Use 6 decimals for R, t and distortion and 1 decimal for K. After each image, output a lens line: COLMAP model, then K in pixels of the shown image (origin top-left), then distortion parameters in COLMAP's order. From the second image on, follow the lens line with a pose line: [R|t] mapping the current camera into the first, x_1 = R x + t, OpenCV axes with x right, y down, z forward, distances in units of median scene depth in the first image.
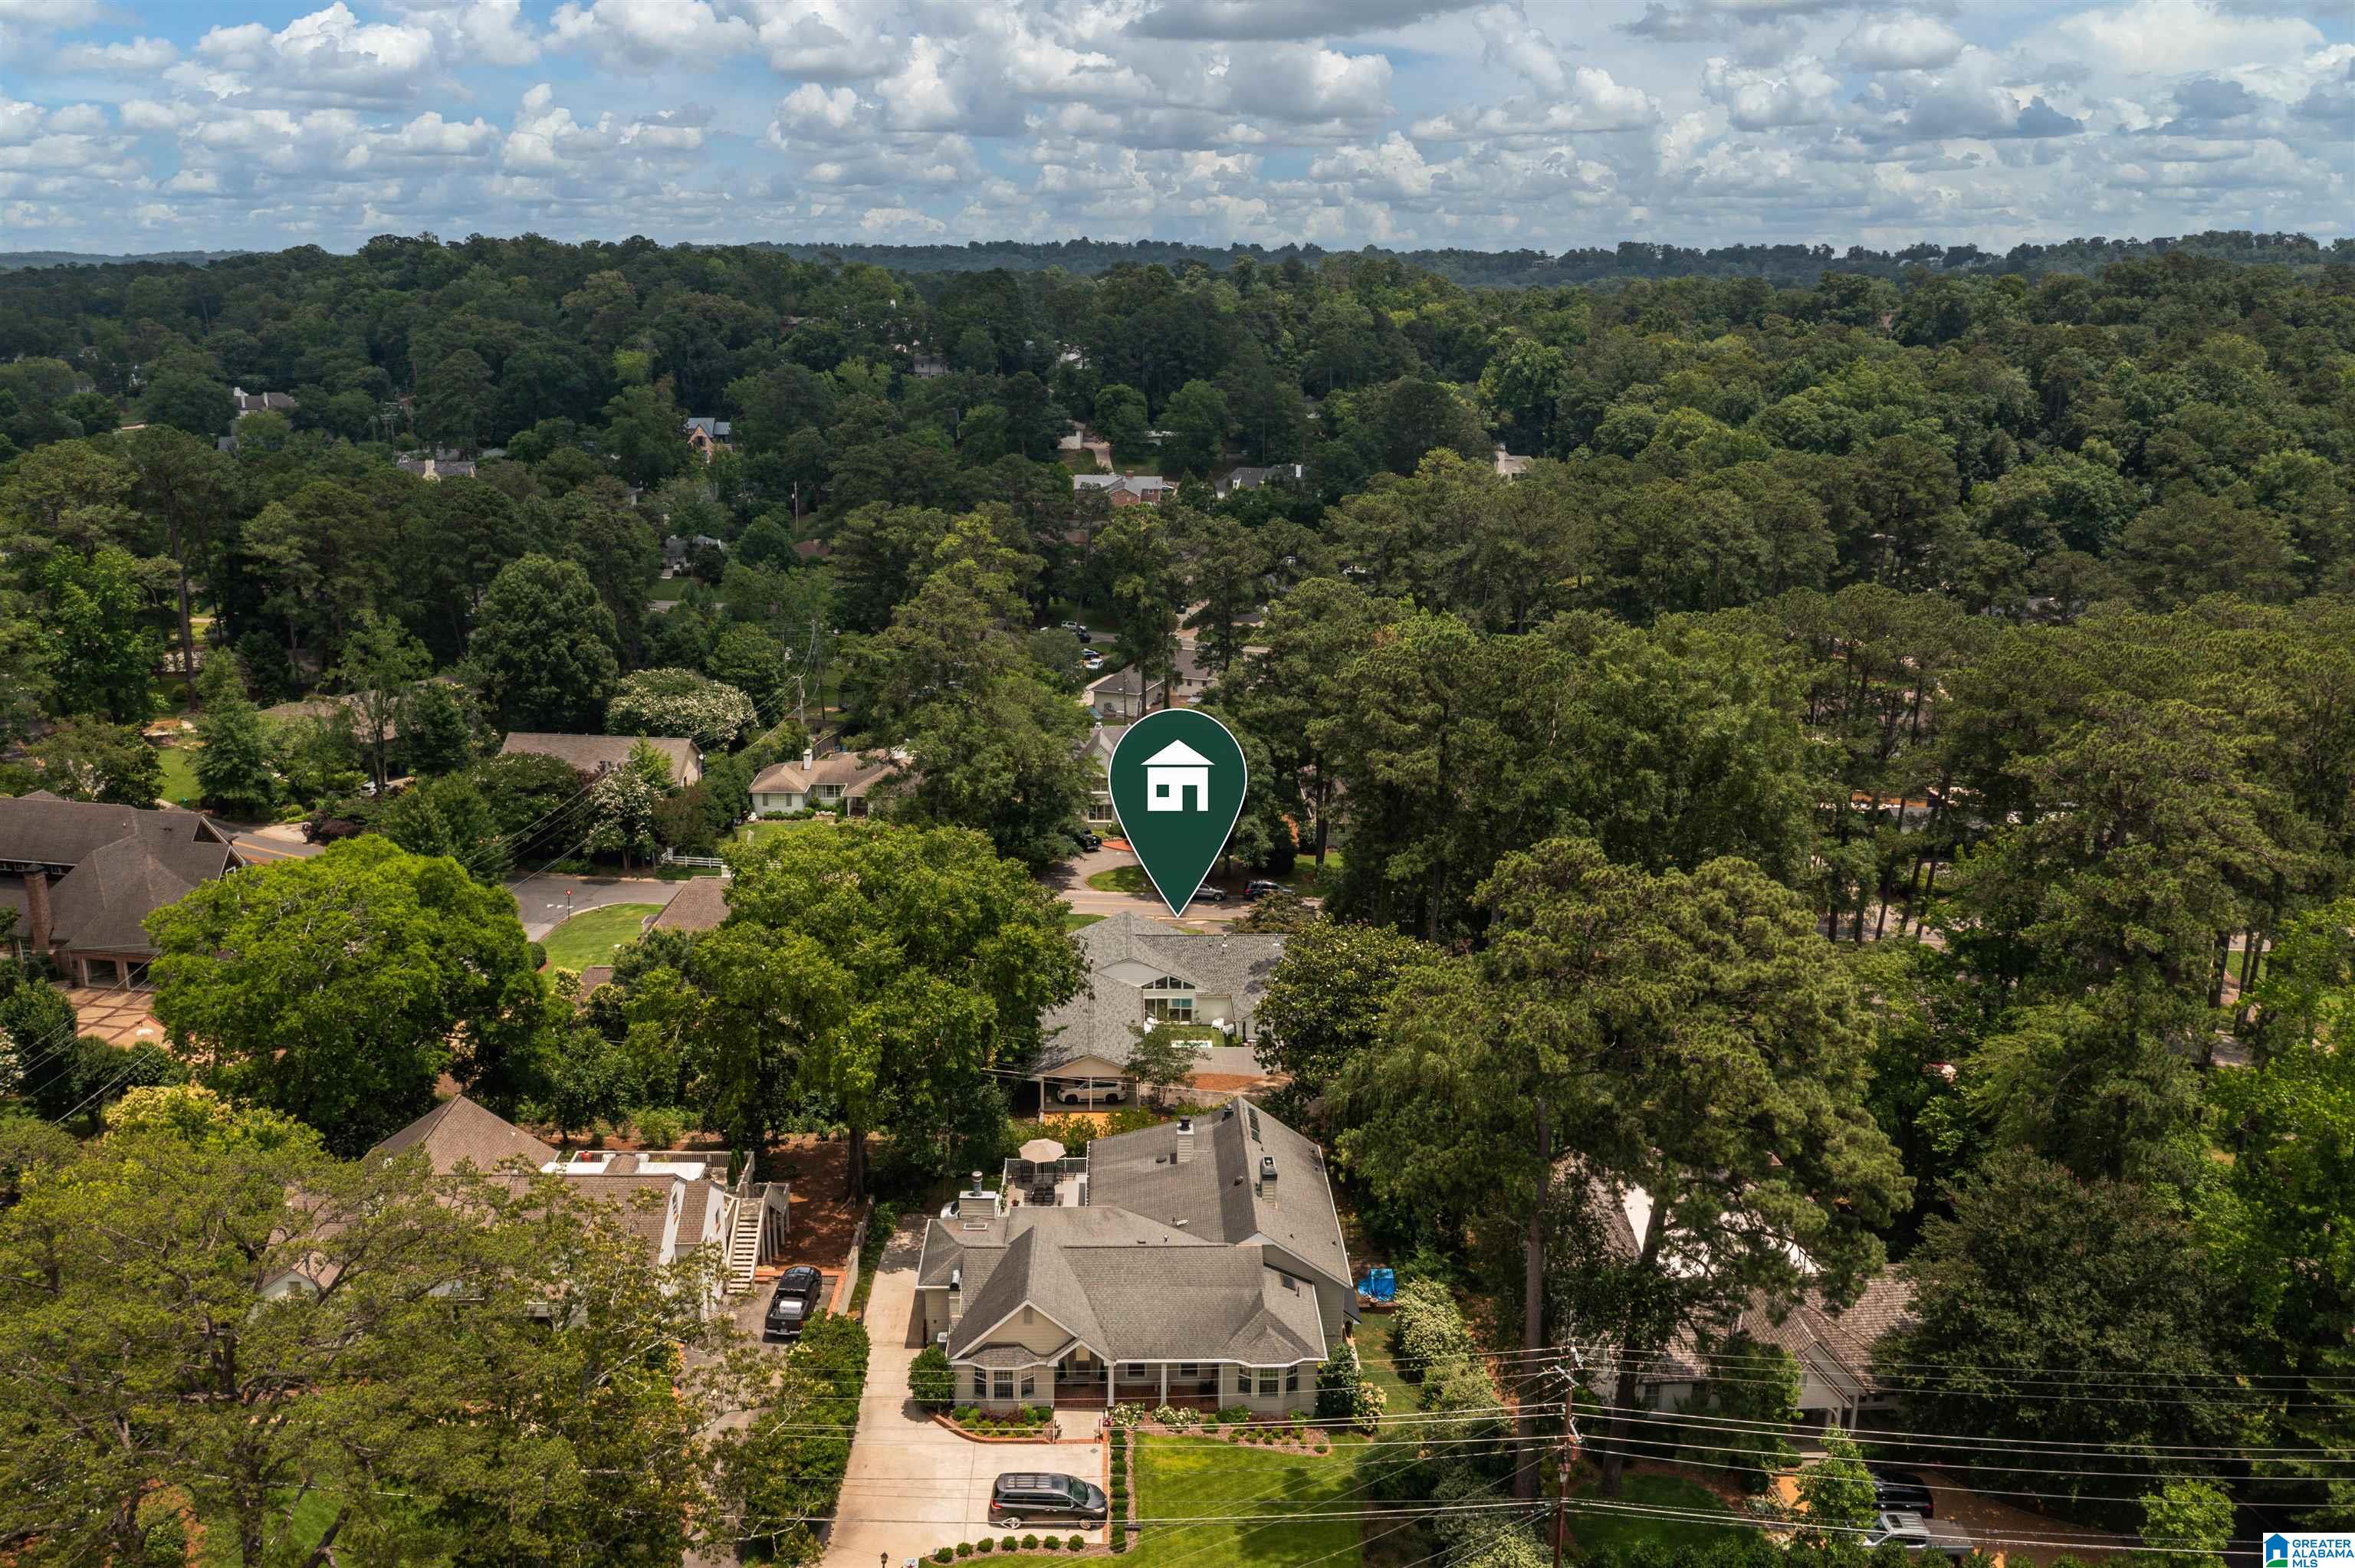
lens RADIAL K [[1902.8, 0, 1186.6], [0, 1902.8, 740.8], [0, 0, 1]] dist [-0.022796, 0.003253]
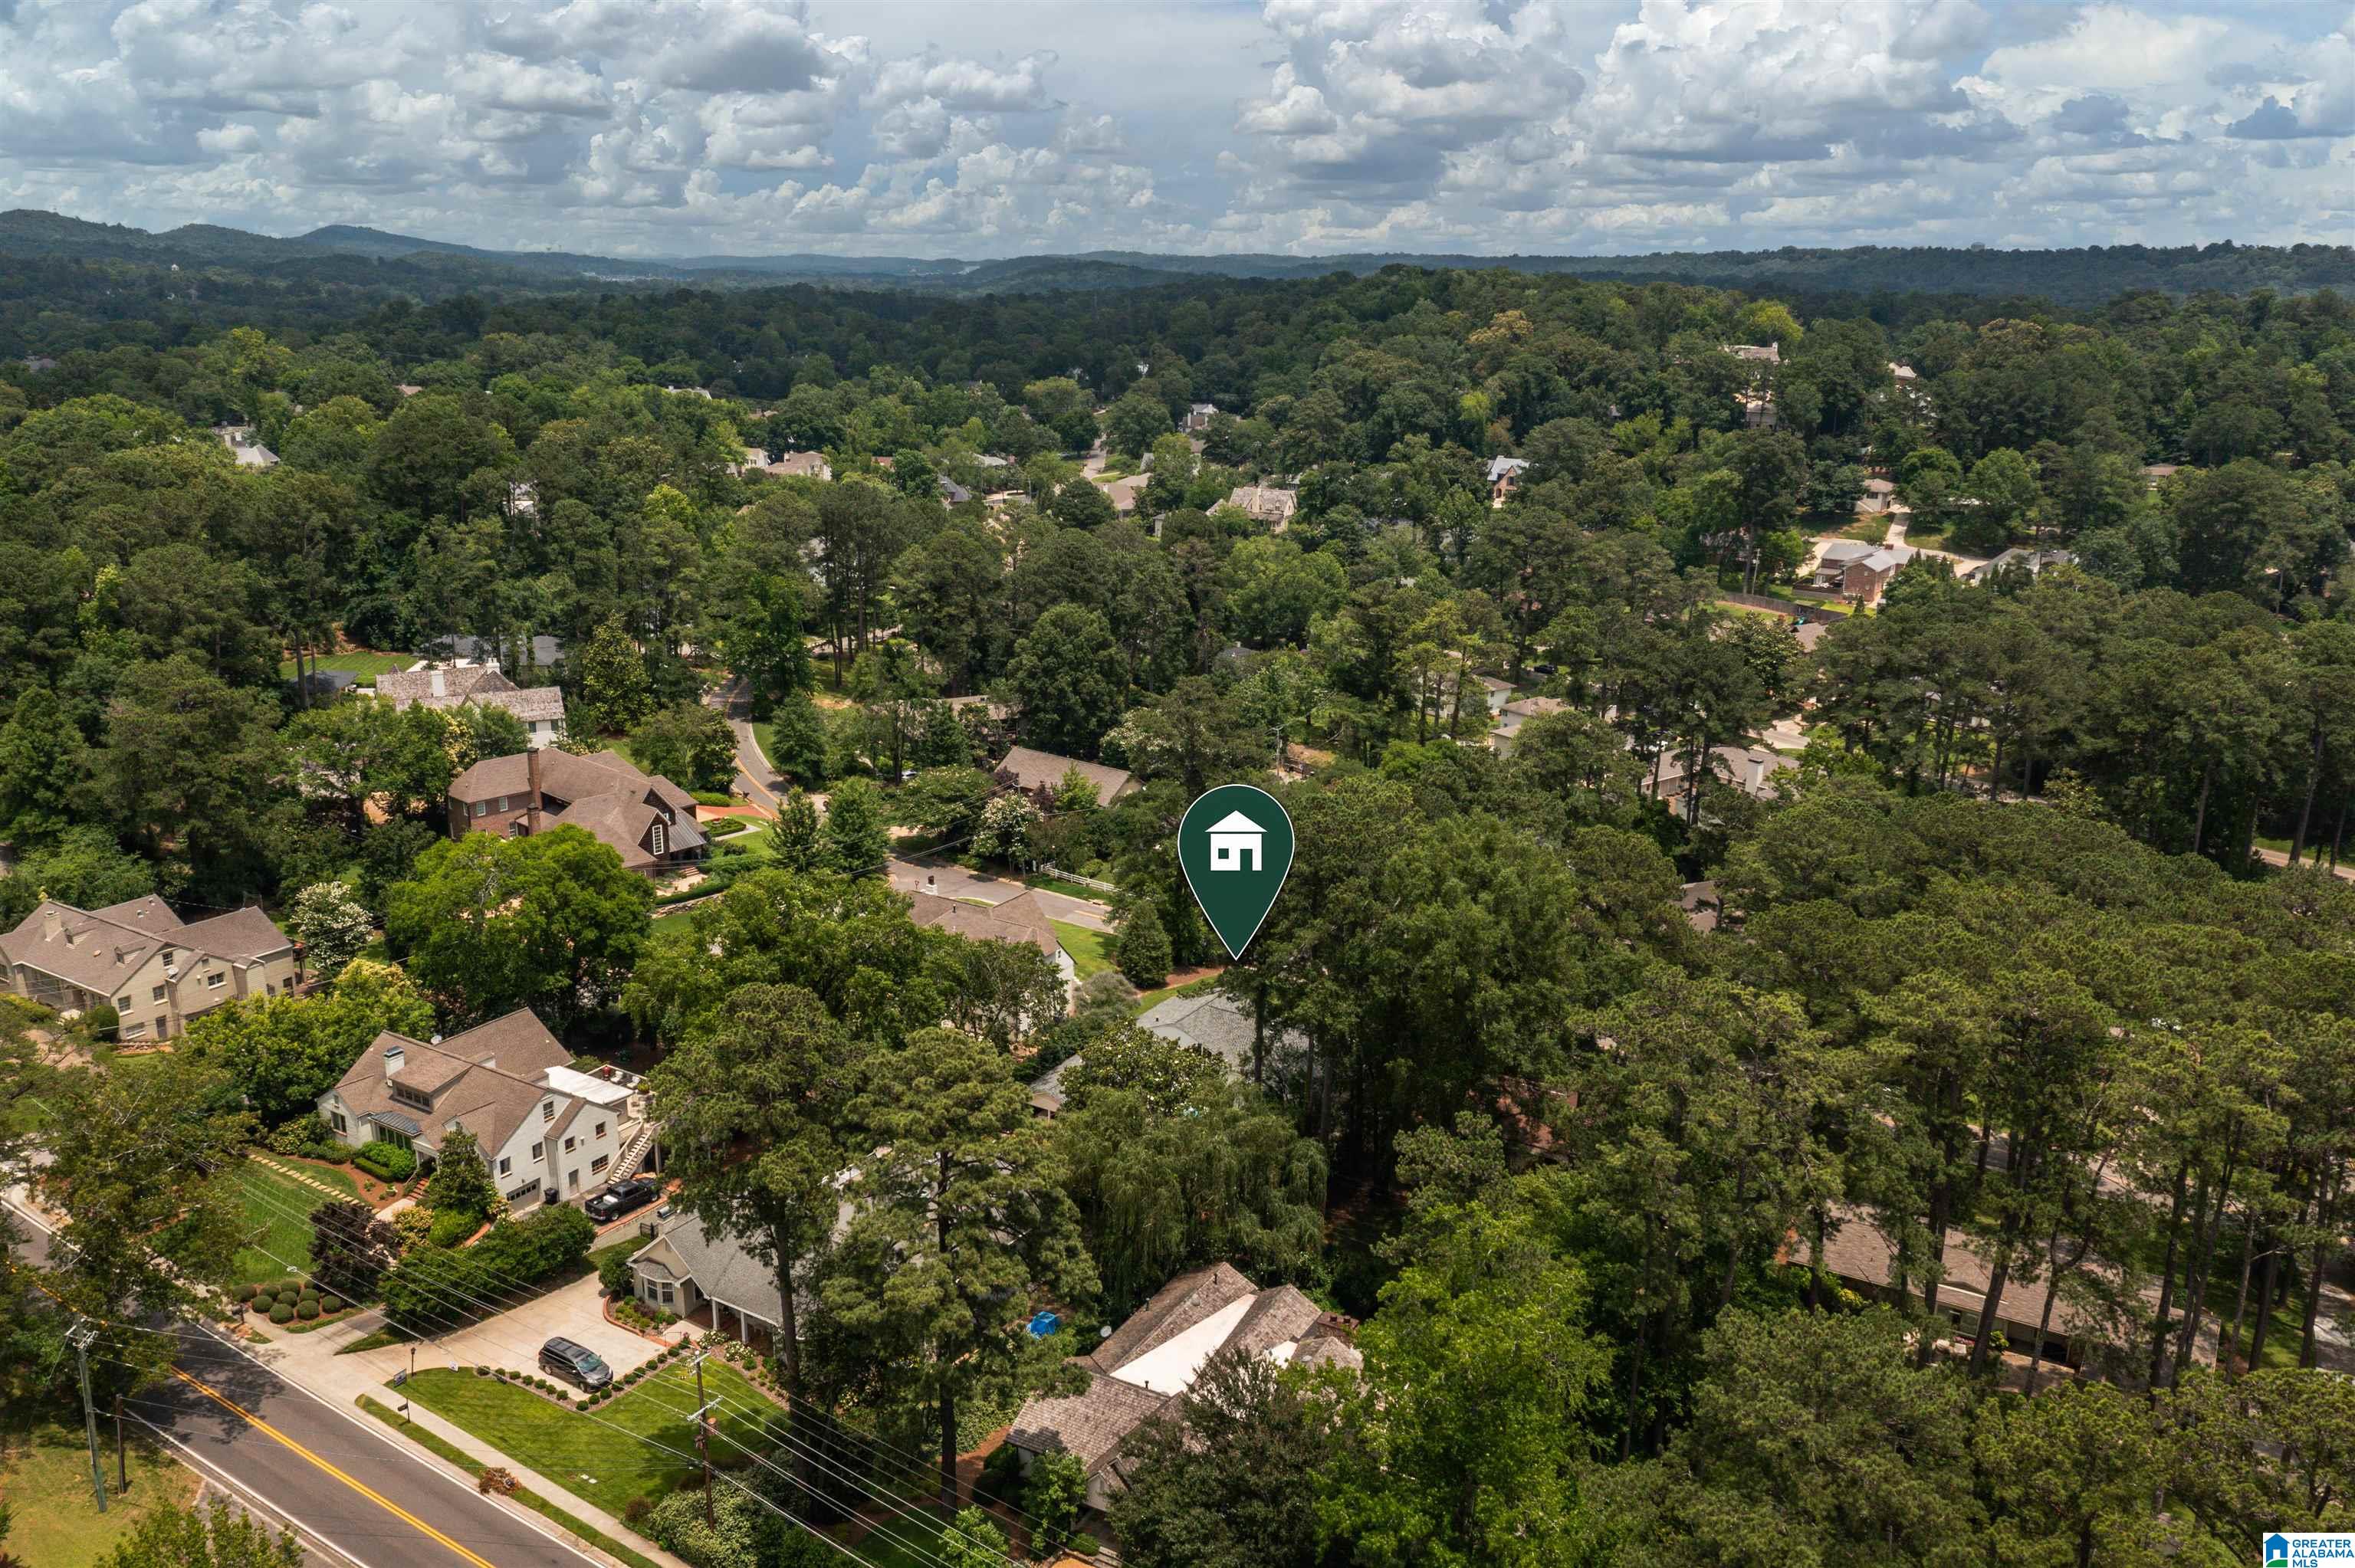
lens RADIAL K [[1902.8, 0, 1186.6], [0, 1902.8, 740.8], [0, 0, 1]] dist [-0.022796, 0.003253]
pose [[0.829831, 0.129772, -0.542715, 0.410553], [-0.126581, 0.991006, 0.043419, -0.075883], [0.543469, 0.032667, 0.838794, 0.010555]]
